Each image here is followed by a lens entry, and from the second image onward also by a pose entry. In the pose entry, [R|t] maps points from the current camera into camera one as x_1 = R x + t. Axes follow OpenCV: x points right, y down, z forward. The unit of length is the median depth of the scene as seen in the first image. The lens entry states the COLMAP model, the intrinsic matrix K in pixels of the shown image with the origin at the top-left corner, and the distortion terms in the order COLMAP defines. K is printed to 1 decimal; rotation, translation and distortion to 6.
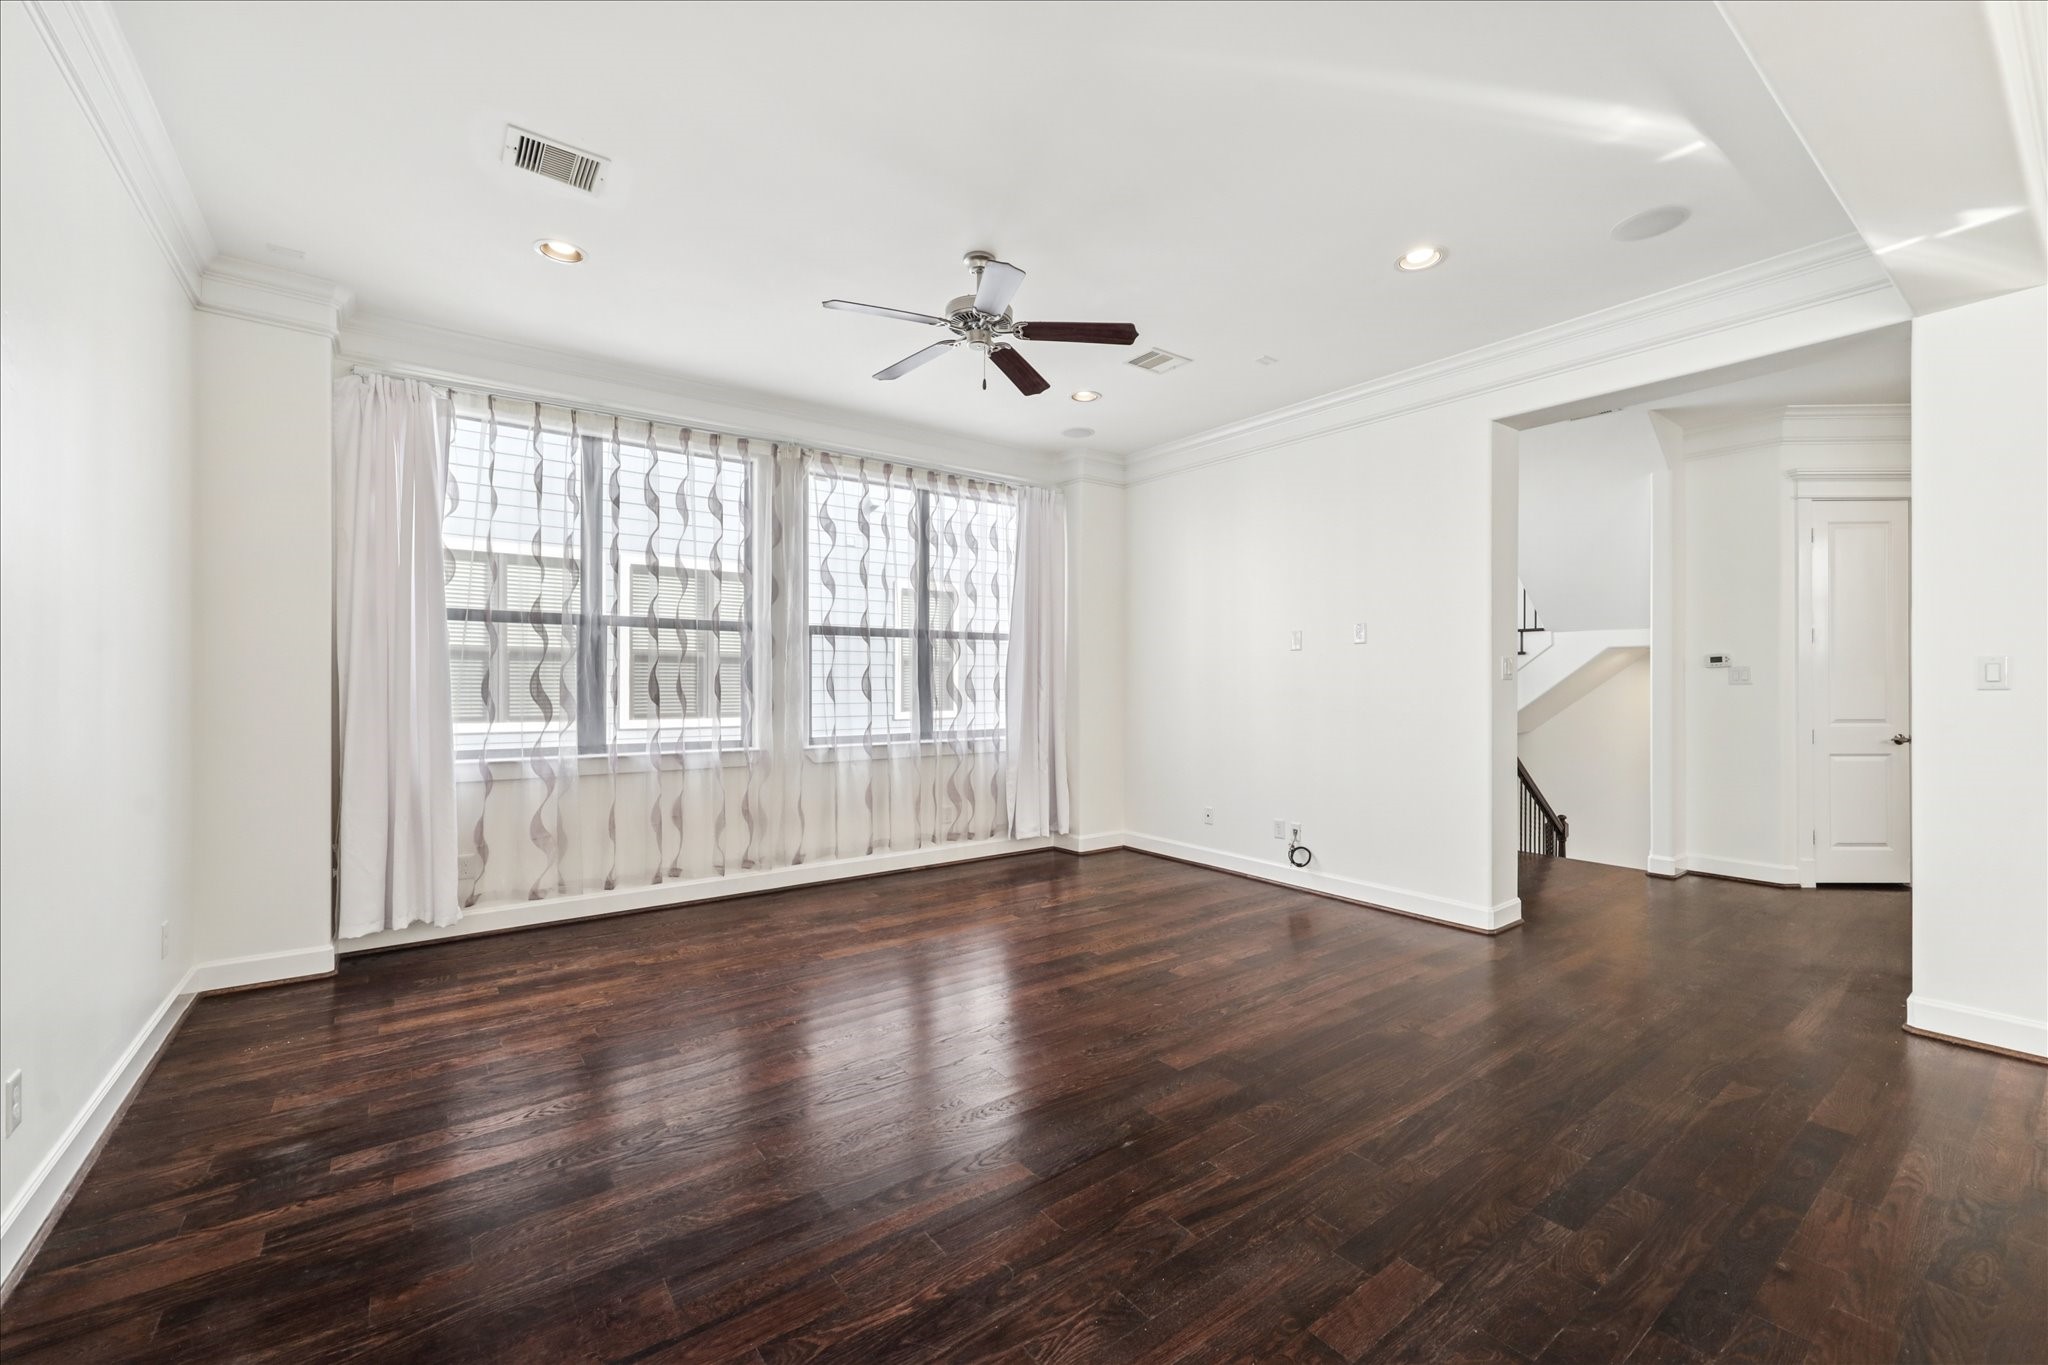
lens RADIAL K [[827.1, 0, 1026.8], [0, 827.1, 677.6], [0, 0, 1]] dist [0.000029, -0.000102]
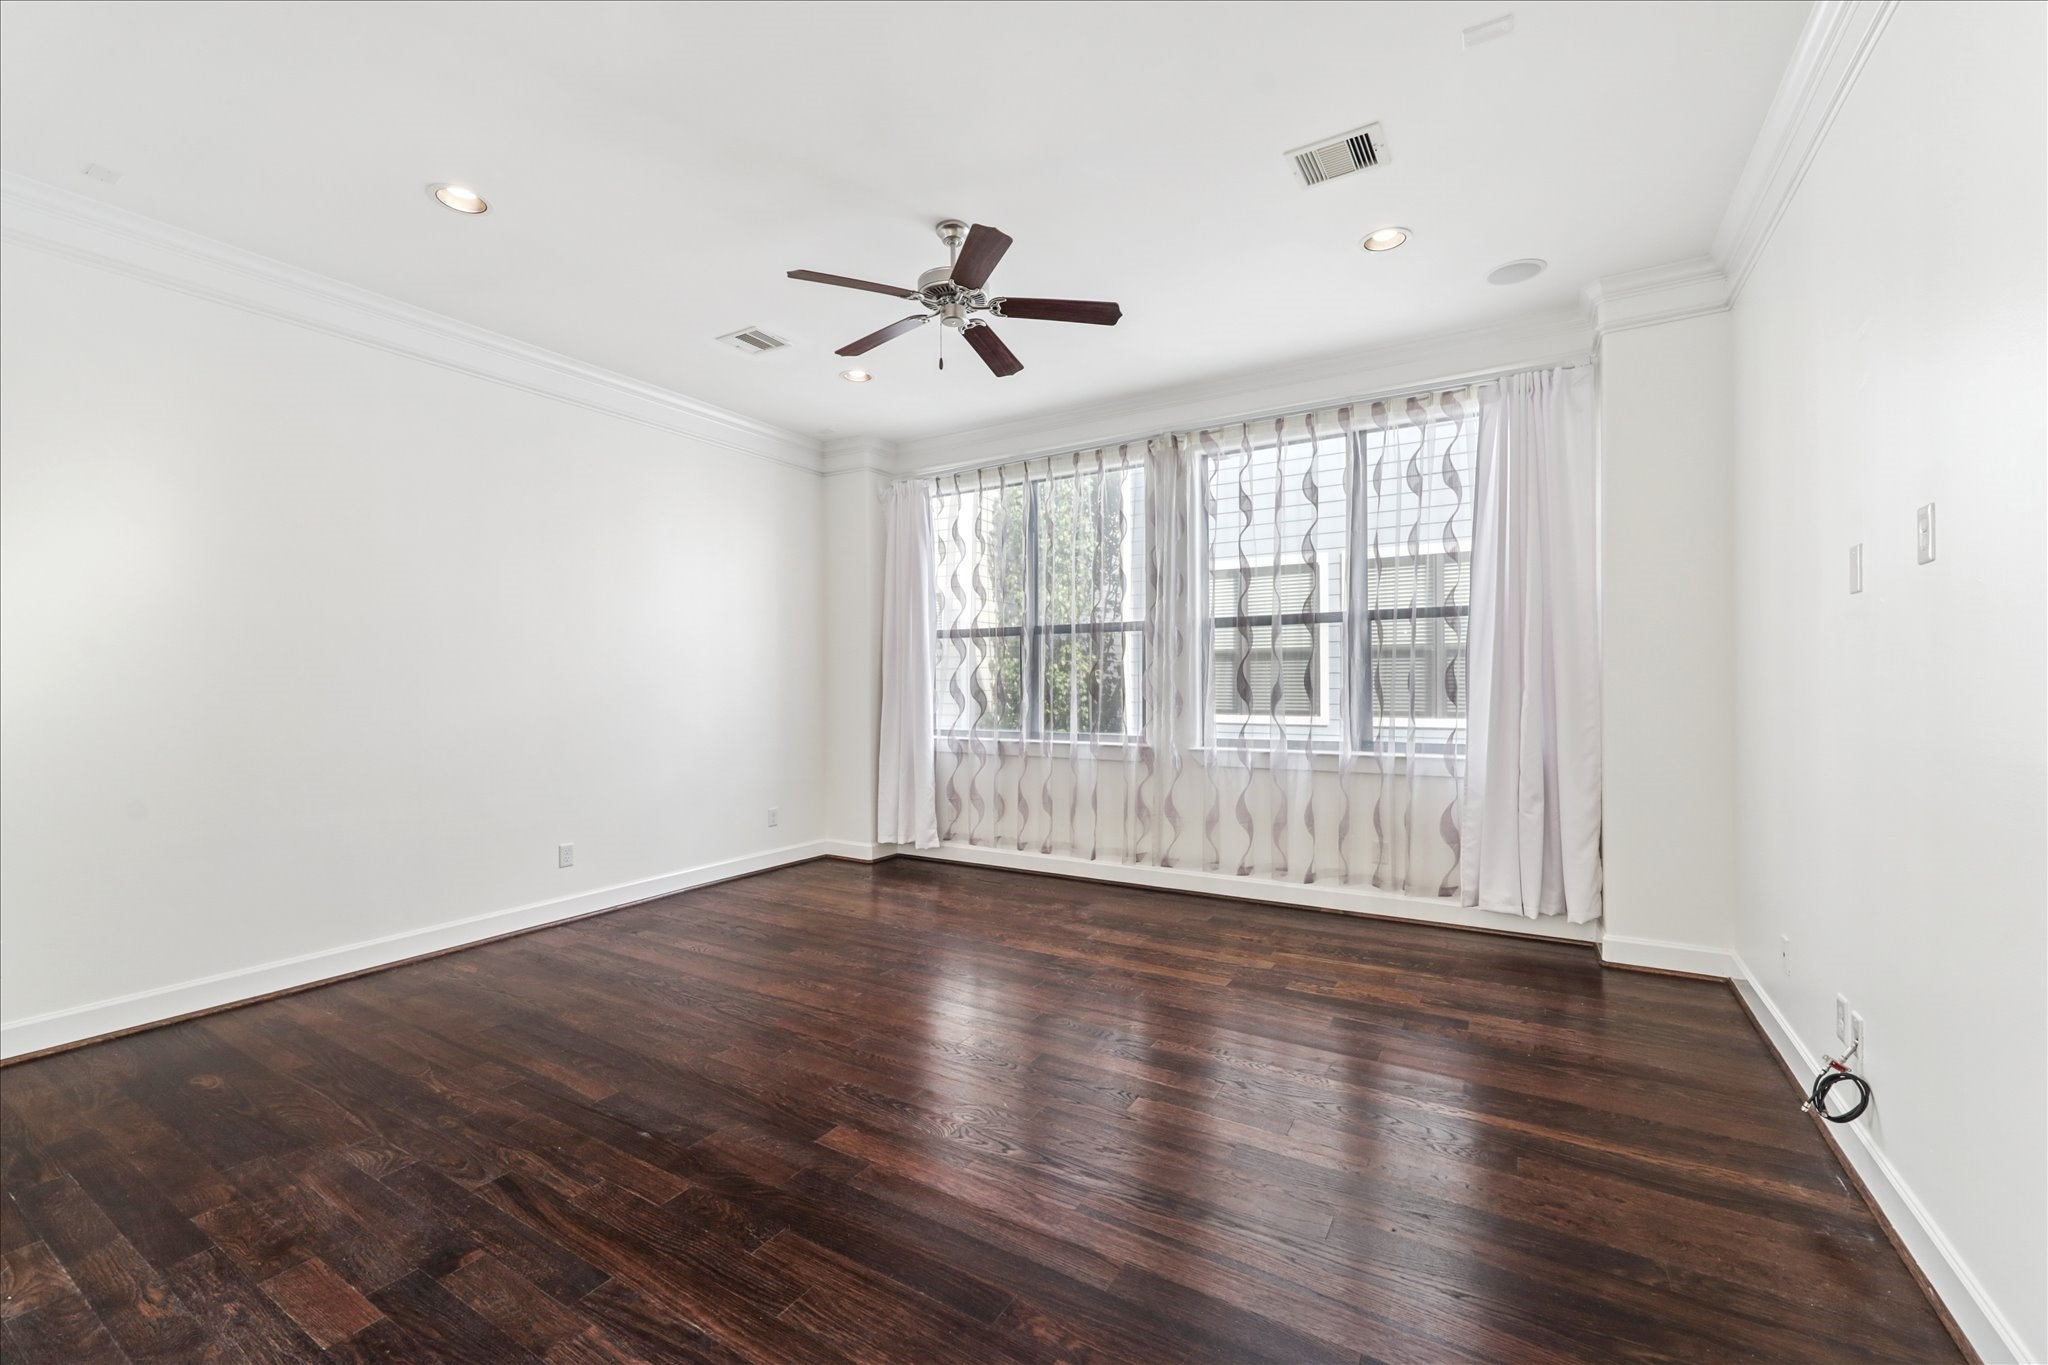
lens RADIAL K [[841.2, 0, 1023.8], [0, 841.2, 671.8], [0, 0, 1]] dist [0.002102, -0.000265]
pose [[0.371559, -0.014815, -0.928291, 0.489306], [0.014035, 0.999848, -0.010339, 0.004227], [0.928303, -0.009187, 0.371710, 0.406608]]
